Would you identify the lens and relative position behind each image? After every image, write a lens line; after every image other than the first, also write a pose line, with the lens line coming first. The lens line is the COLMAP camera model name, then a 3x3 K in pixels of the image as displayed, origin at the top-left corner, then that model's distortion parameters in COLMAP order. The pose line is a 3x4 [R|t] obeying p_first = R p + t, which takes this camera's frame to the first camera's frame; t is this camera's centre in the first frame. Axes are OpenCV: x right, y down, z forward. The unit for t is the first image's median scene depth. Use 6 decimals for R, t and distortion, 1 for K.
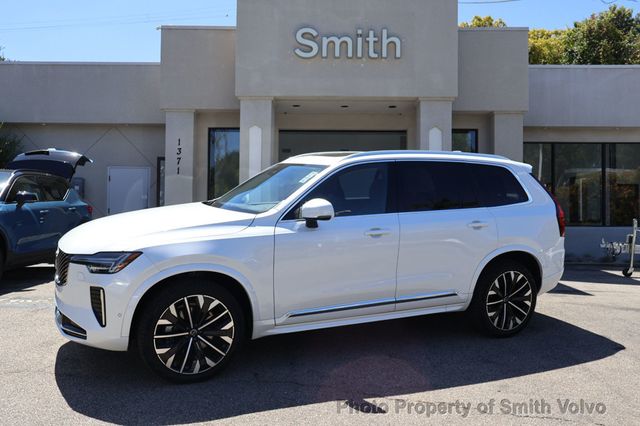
lens RADIAL K [[535.6, 0, 333.4], [0, 535.6, 216.8], [0, 0, 1]] dist [0.005785, -0.014109]
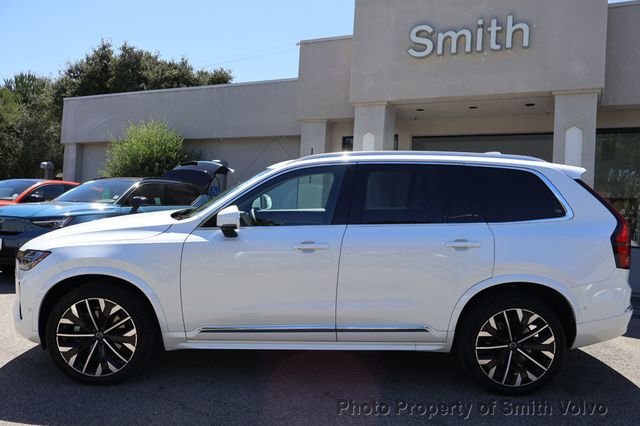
lens RADIAL K [[535.6, 0, 324.0], [0, 535.6, 215.6], [0, 0, 1]] dist [0.005785, -0.014109]
pose [[0.901599, 0.029088, -0.431594, 0.387927], [-0.039113, 0.999131, -0.014370, -0.007375], [0.430801, 0.029837, 0.901953, 0.190546]]
